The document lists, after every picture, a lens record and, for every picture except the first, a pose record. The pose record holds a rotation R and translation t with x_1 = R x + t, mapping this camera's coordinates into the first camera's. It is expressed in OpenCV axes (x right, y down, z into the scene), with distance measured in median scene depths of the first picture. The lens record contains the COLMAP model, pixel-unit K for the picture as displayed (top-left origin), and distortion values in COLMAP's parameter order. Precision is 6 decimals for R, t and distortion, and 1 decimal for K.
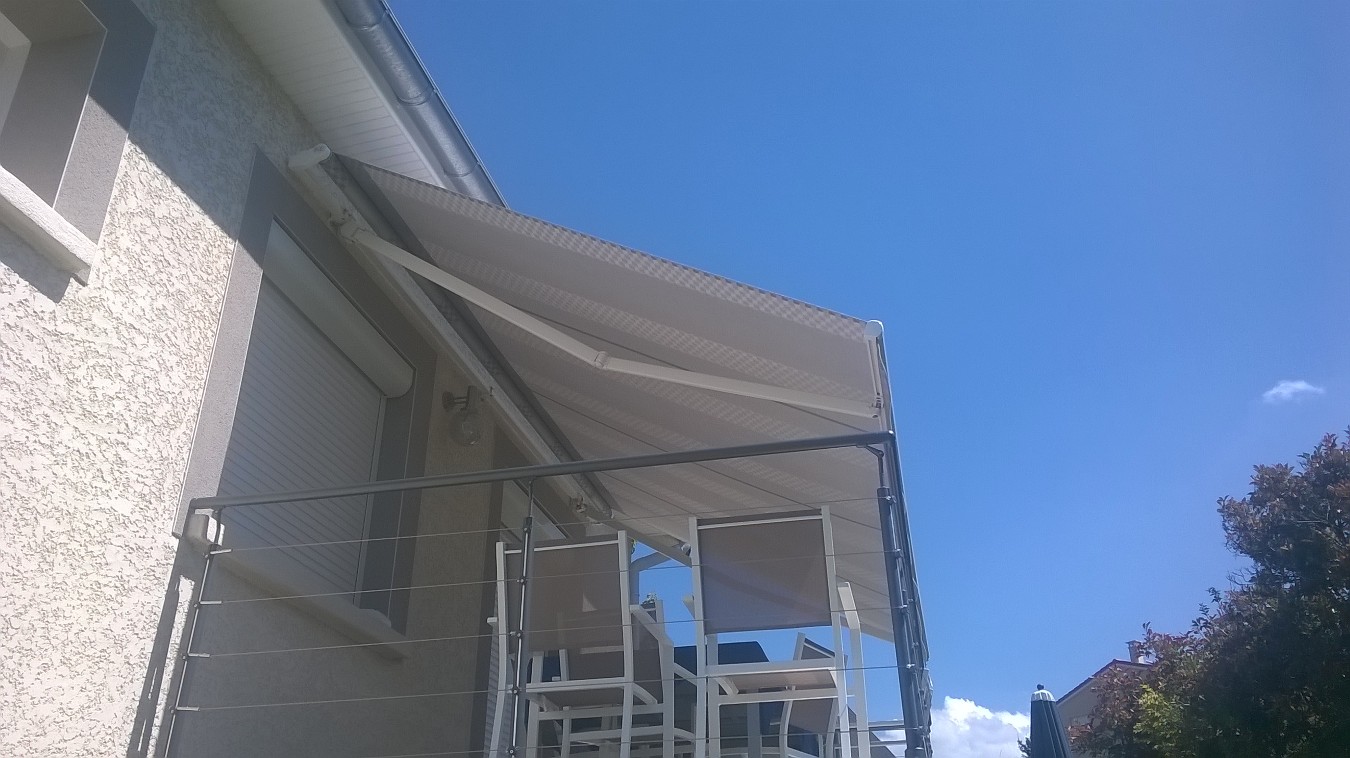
lens RADIAL K [[1156.8, 0, 675.0], [0, 1156.8, 379.0], [0, 0, 1]] dist [0.001817, -0.005125]
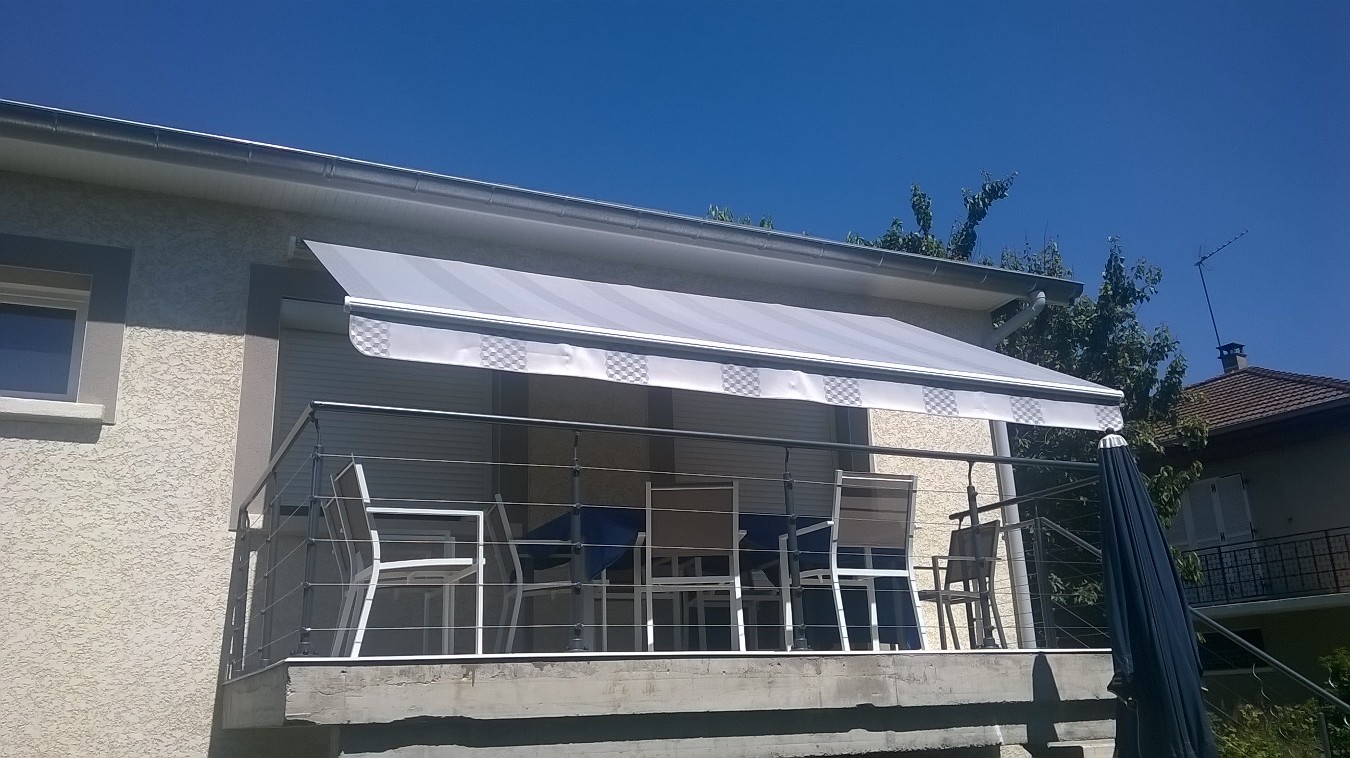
lens RADIAL K [[1156.8, 0, 675.0], [0, 1156.8, 379.0], [0, 0, 1]] dist [0.001817, -0.005125]
pose [[0.616975, -0.230802, -0.752378, 1.352940], [0.393148, 0.918578, 0.040609, 0.120542], [0.681745, -0.320850, 0.657479, 0.401718]]
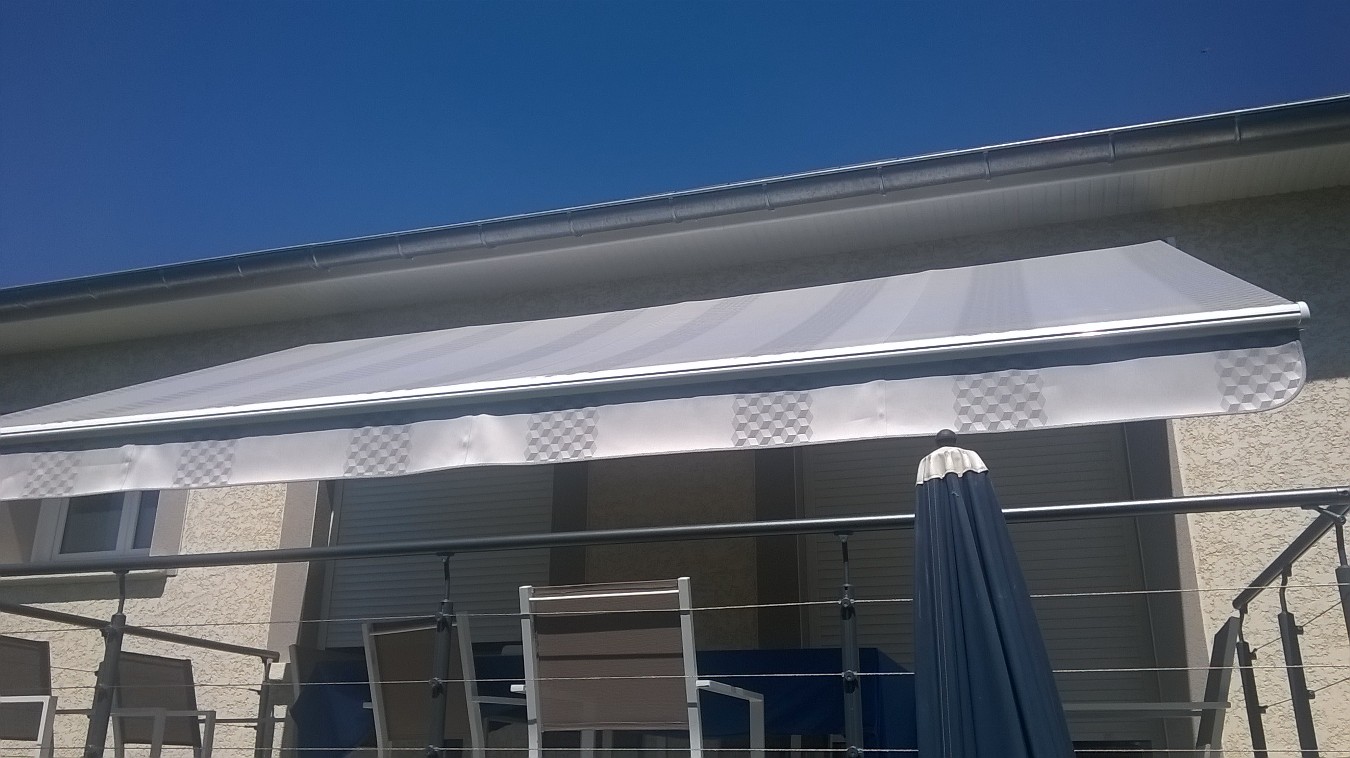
lens RADIAL K [[1156.8, 0, 675.0], [0, 1156.8, 379.0], [0, 0, 1]] dist [0.001817, -0.005125]
pose [[-0.093057, -0.319432, -0.943029, 1.126379], [0.457190, 0.827675, -0.325473, 0.565920], [0.884488, -0.461430, 0.069021, 1.602496]]
